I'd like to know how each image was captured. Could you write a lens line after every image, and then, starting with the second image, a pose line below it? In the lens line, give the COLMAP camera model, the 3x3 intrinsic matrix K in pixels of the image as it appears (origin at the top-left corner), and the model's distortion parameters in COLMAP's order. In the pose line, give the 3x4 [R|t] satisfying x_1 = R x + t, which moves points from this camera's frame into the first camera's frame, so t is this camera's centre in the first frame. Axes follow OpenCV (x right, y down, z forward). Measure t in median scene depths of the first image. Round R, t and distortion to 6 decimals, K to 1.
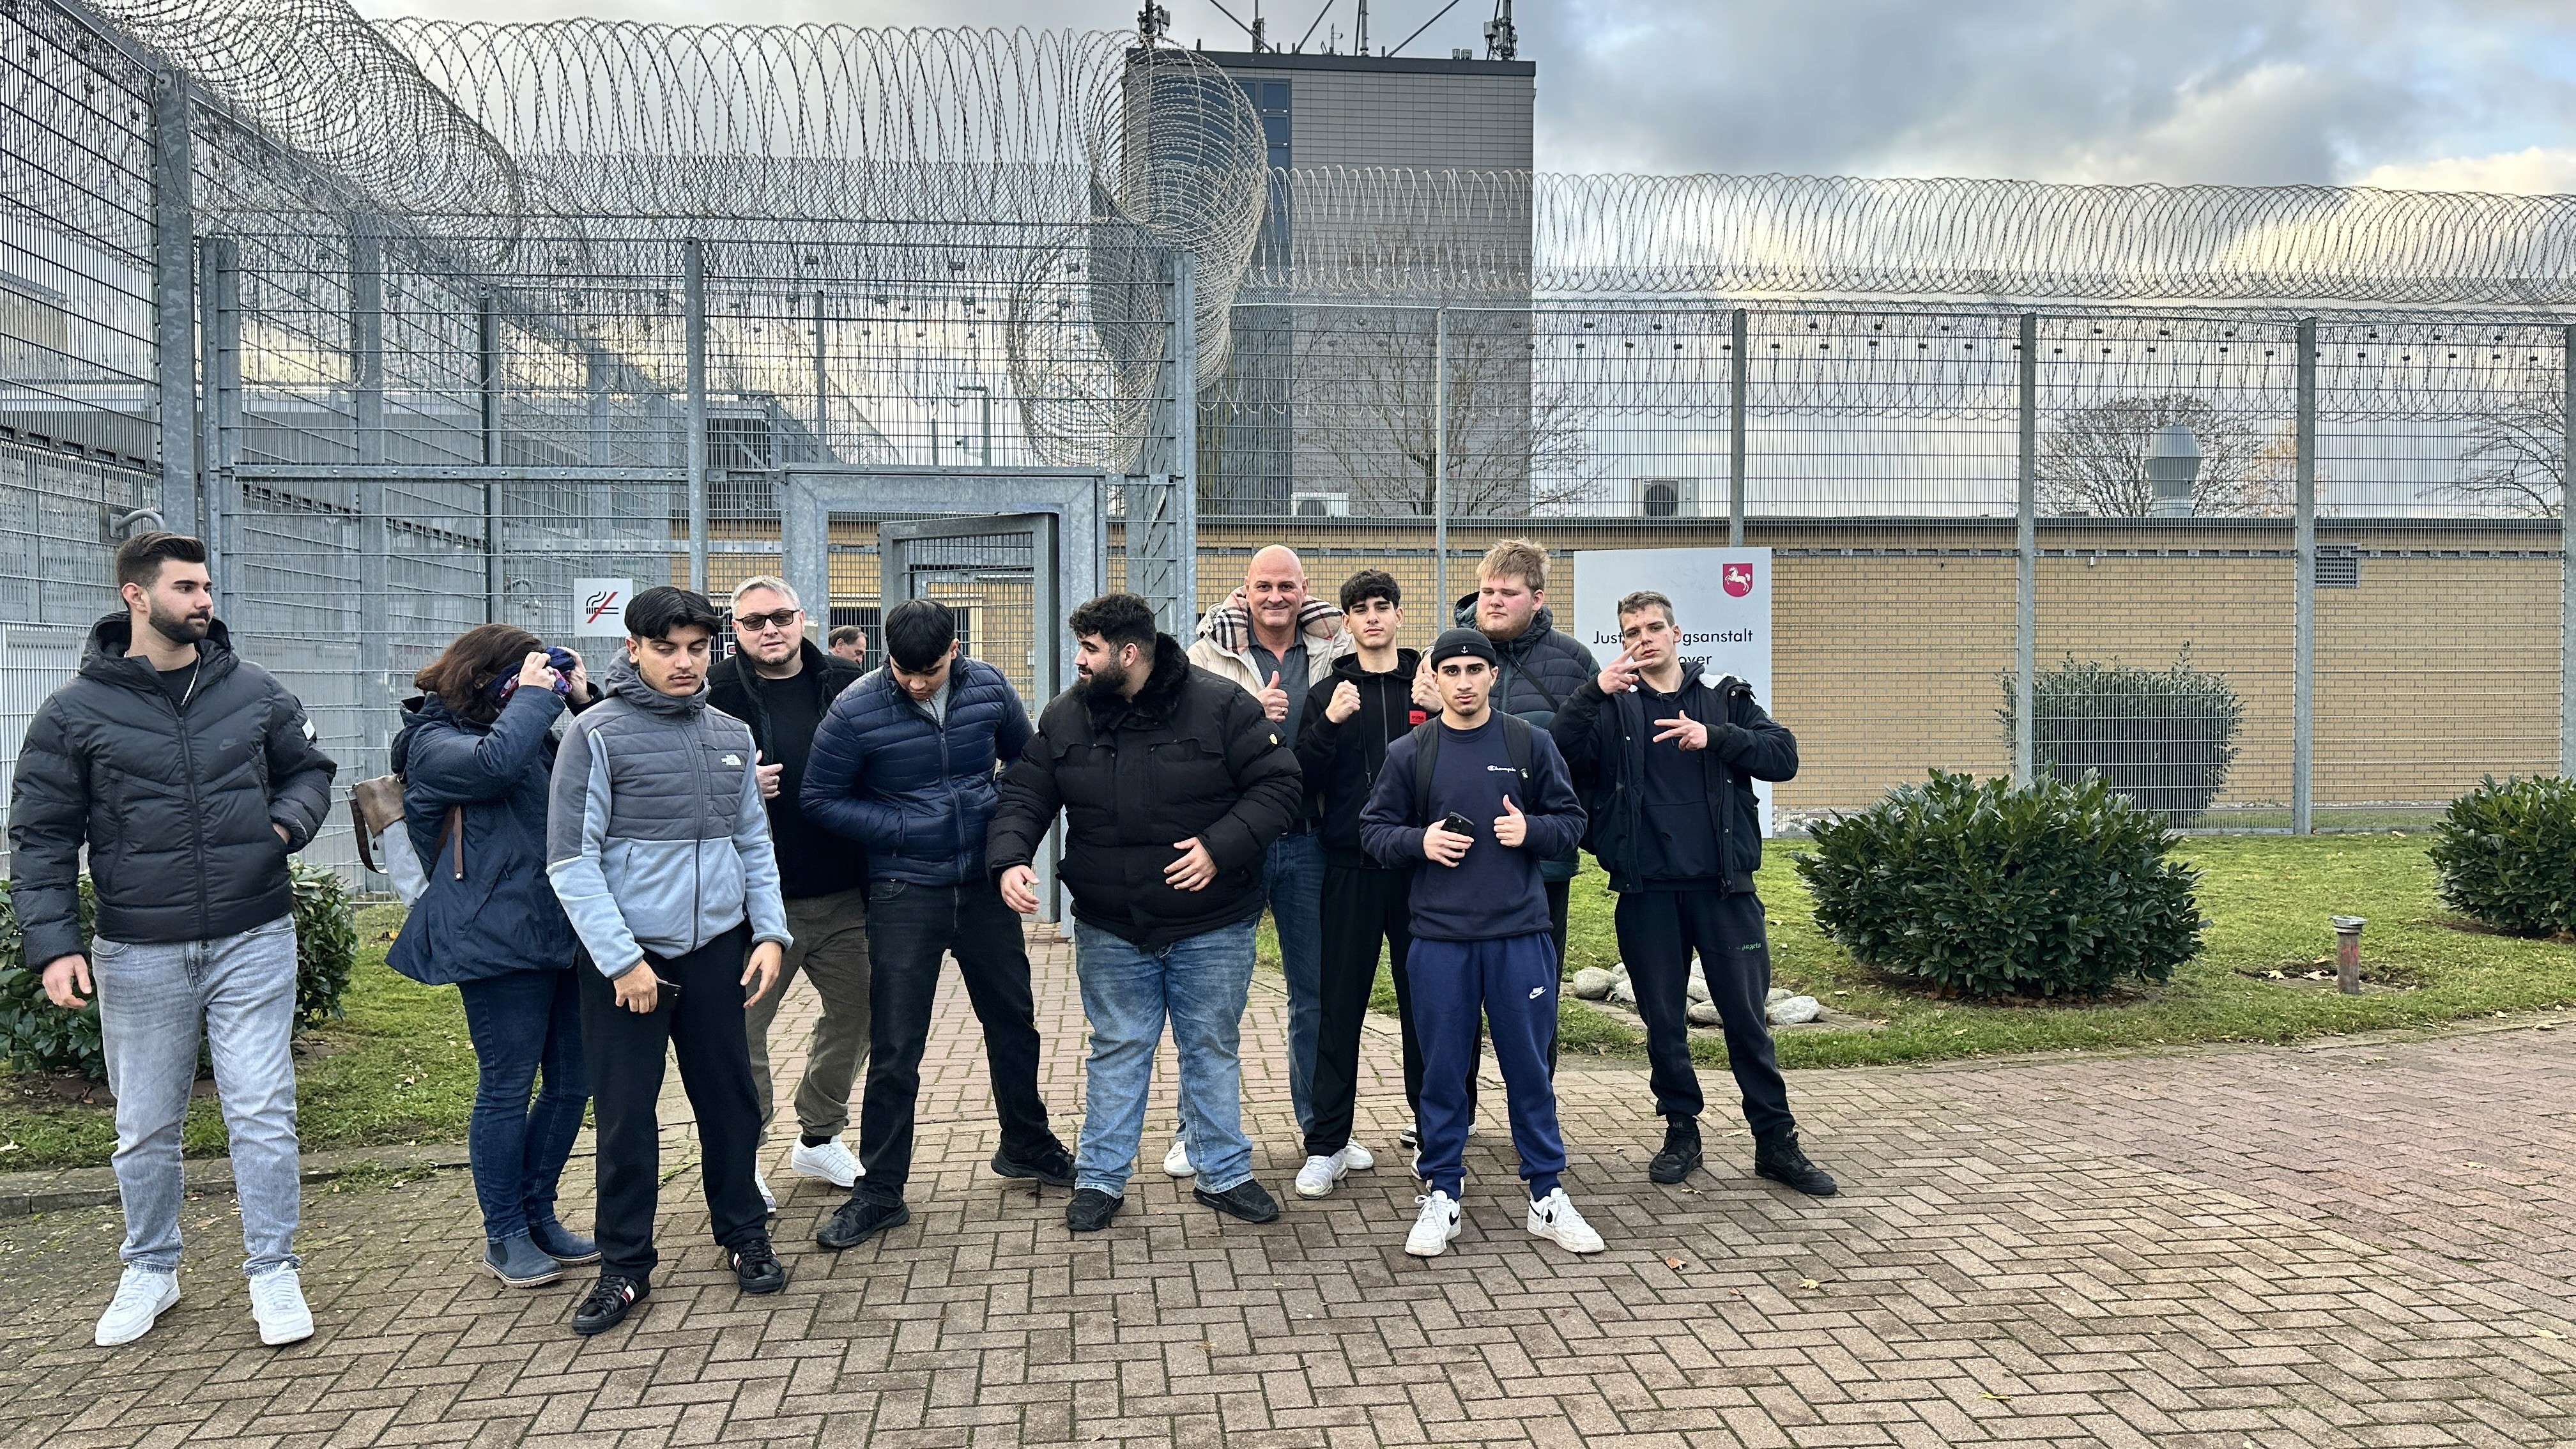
lens RADIAL K [[1825.3, 0, 1263.2], [0, 1825.3, 716.7], [0, 0, 1]] dist [0.056147, -0.061557]
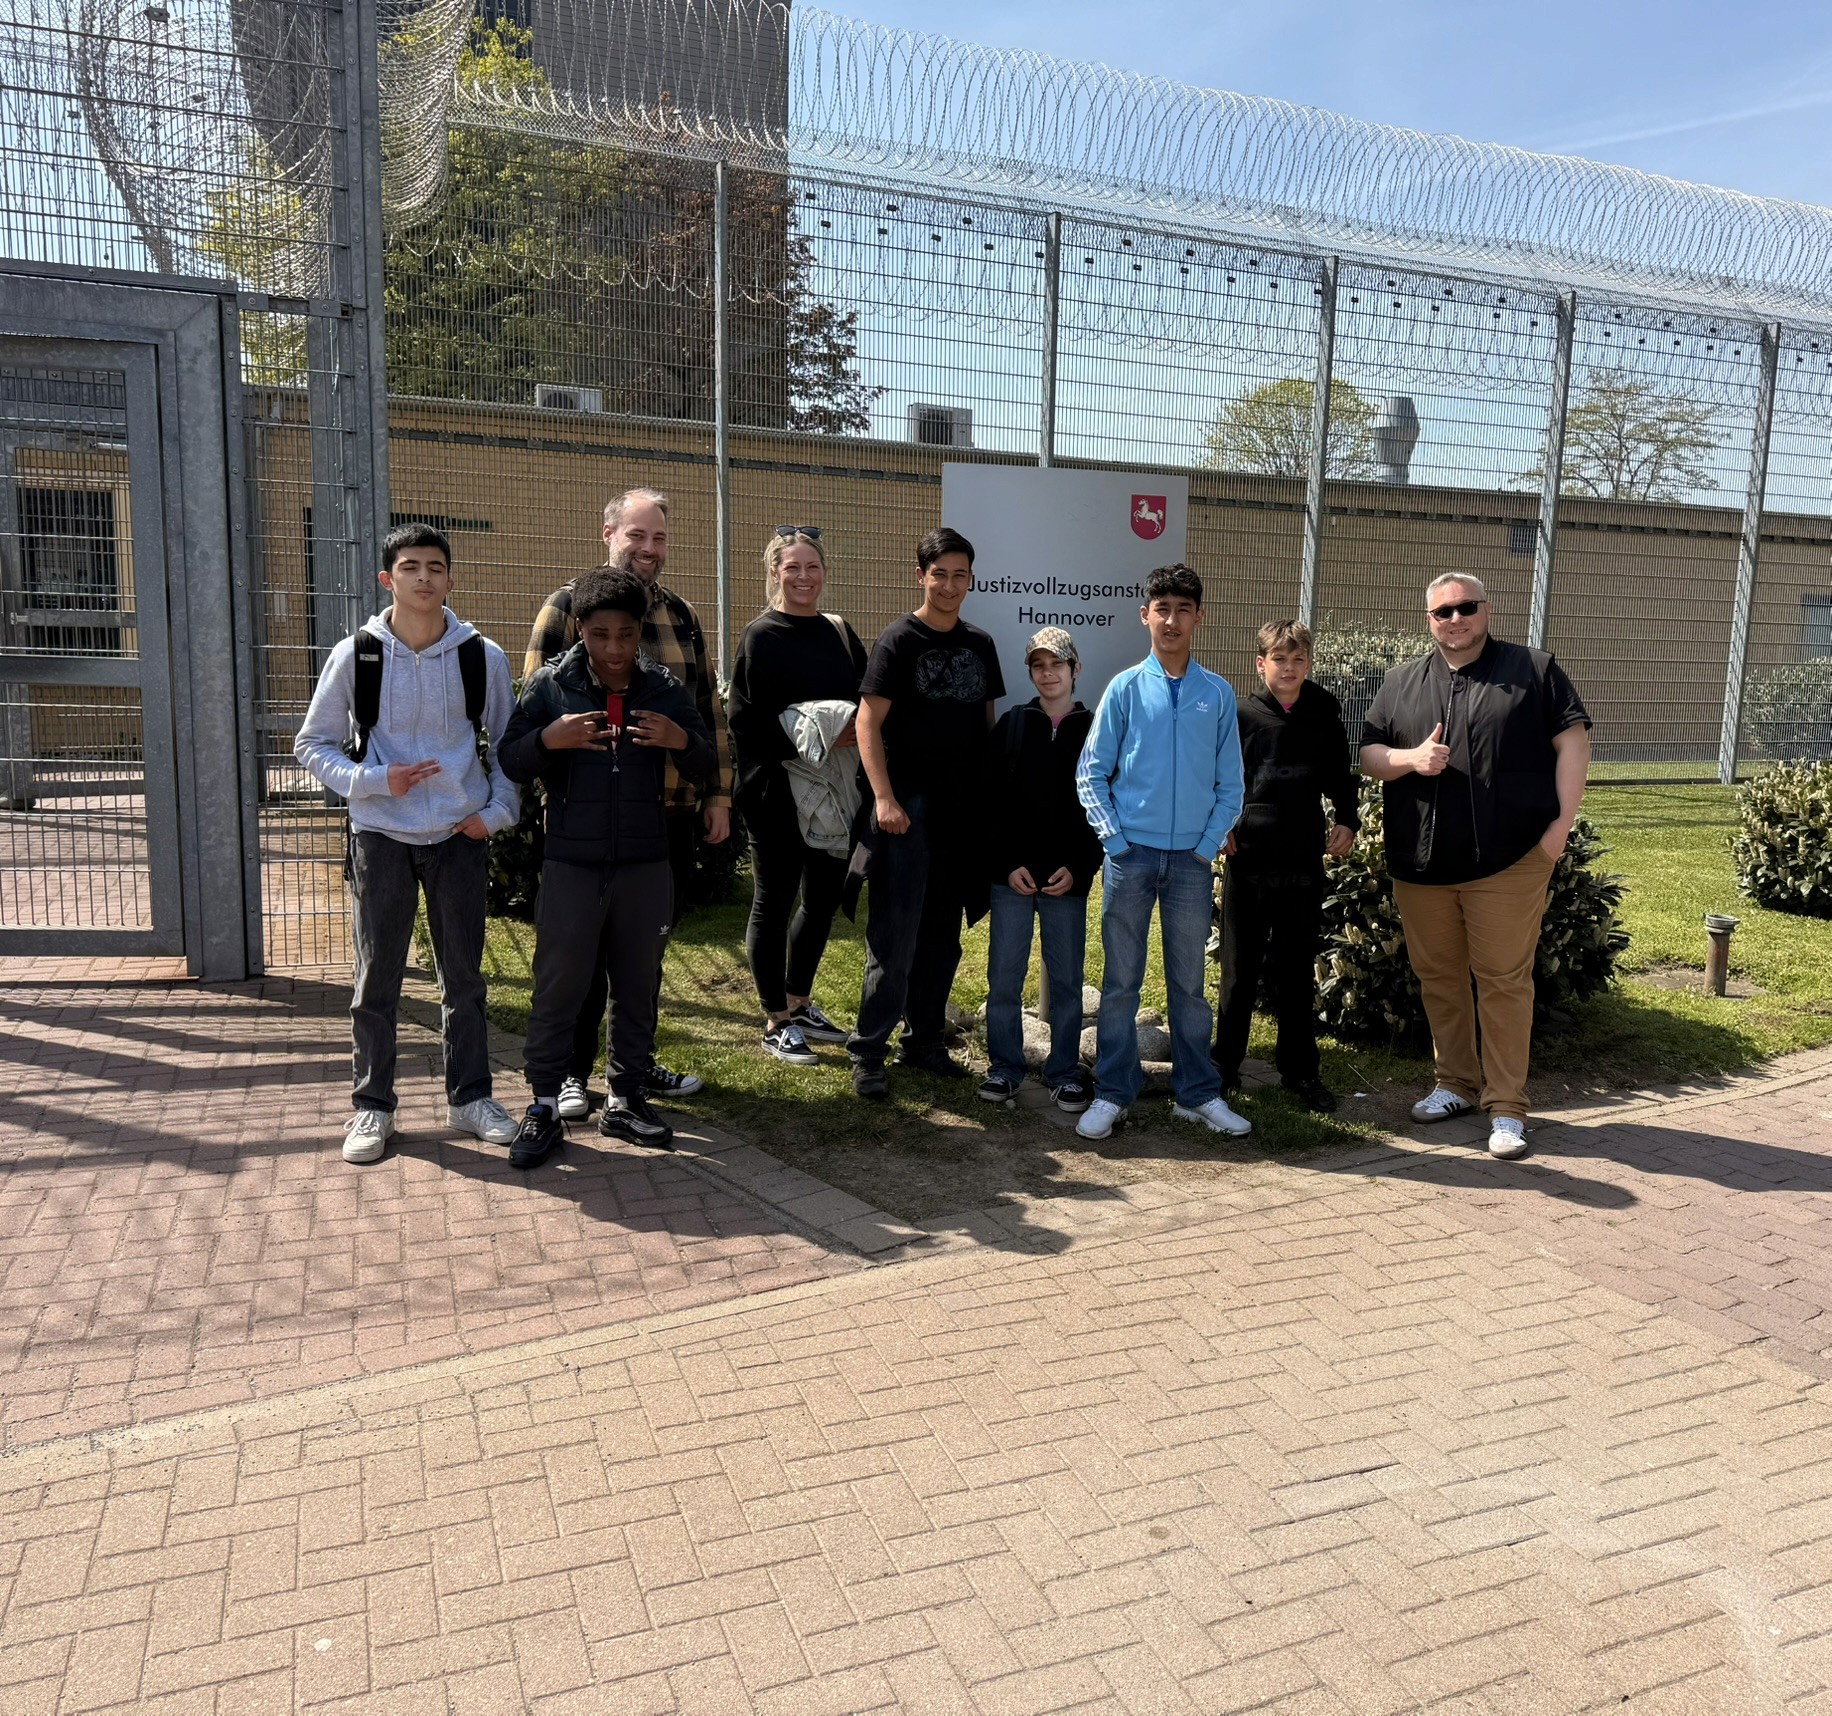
lens RADIAL K [[1626.4, 0, 1111.5], [0, 1626.4, 855.6], [0, 0, 1]] dist [0.026496, -0.022502]
pose [[0.938577, -0.010479, 0.344910, 0.003314], [-0.036382, 0.990963, 0.129111, -0.010905], [-0.343146, -0.133729, 0.929714, 0.191350]]
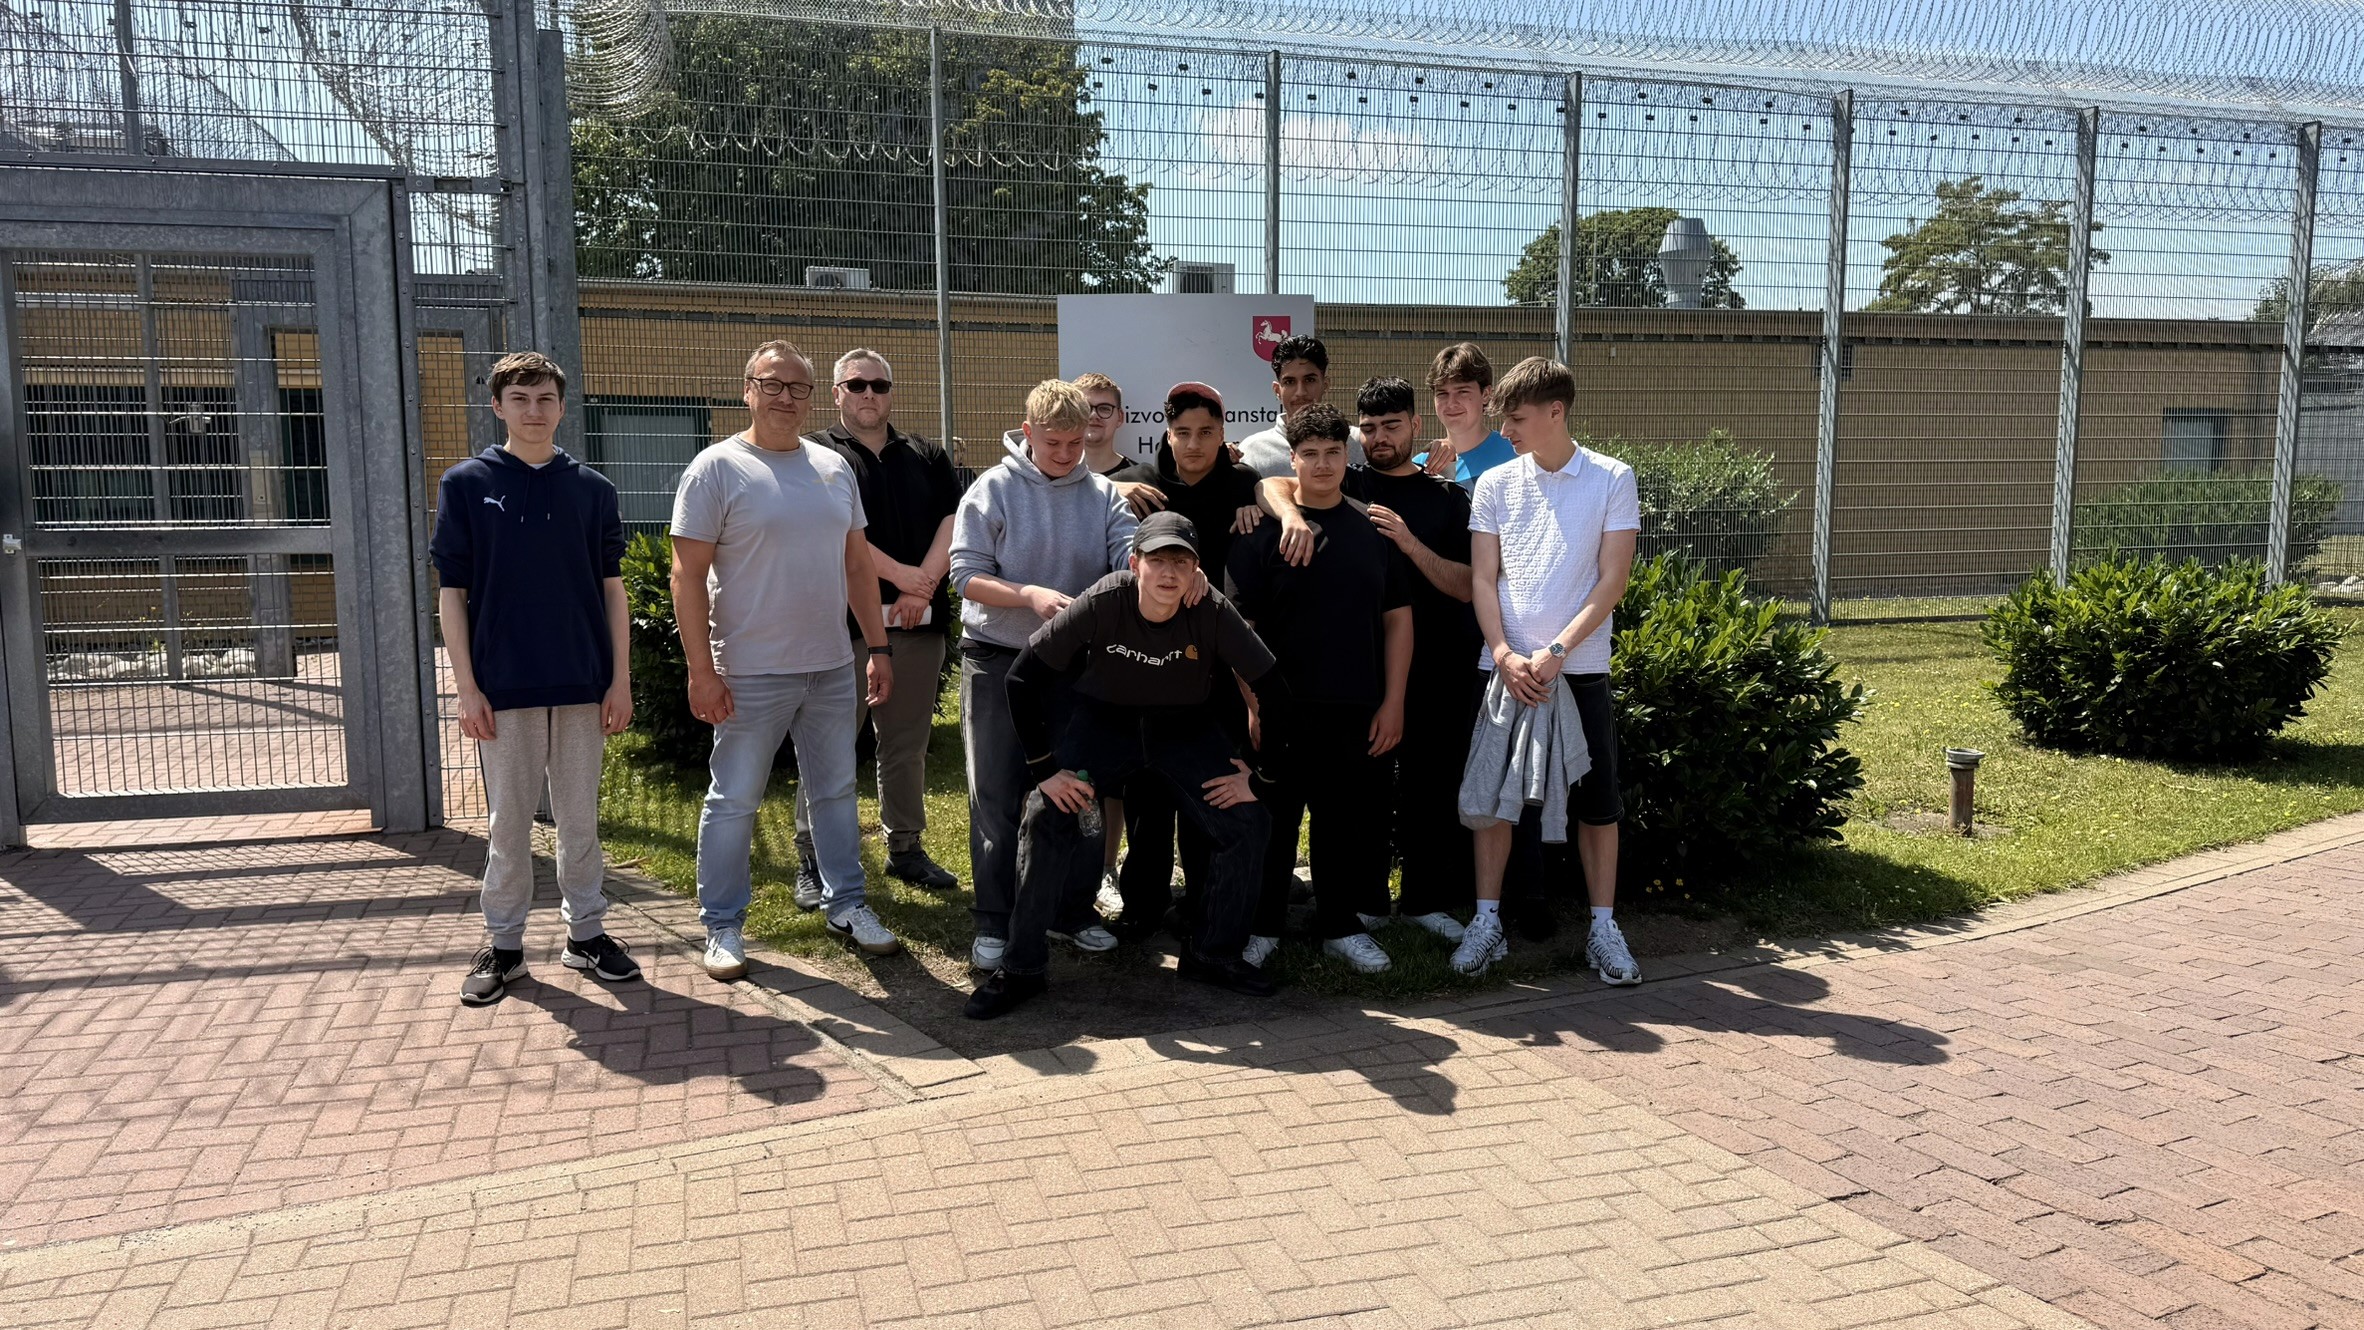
lens RADIAL K [[1681.5, 0, 1168.9], [0, 1681.5, 676.0], [0, 0, 1]] dist [0.034007, -0.038399]
pose [[0.981501, -0.023734, 0.189981, 0.047029], [0.004701, 0.994975, 0.100015, -0.002802], [-0.191400, -0.097272, 0.976680, 0.179634]]
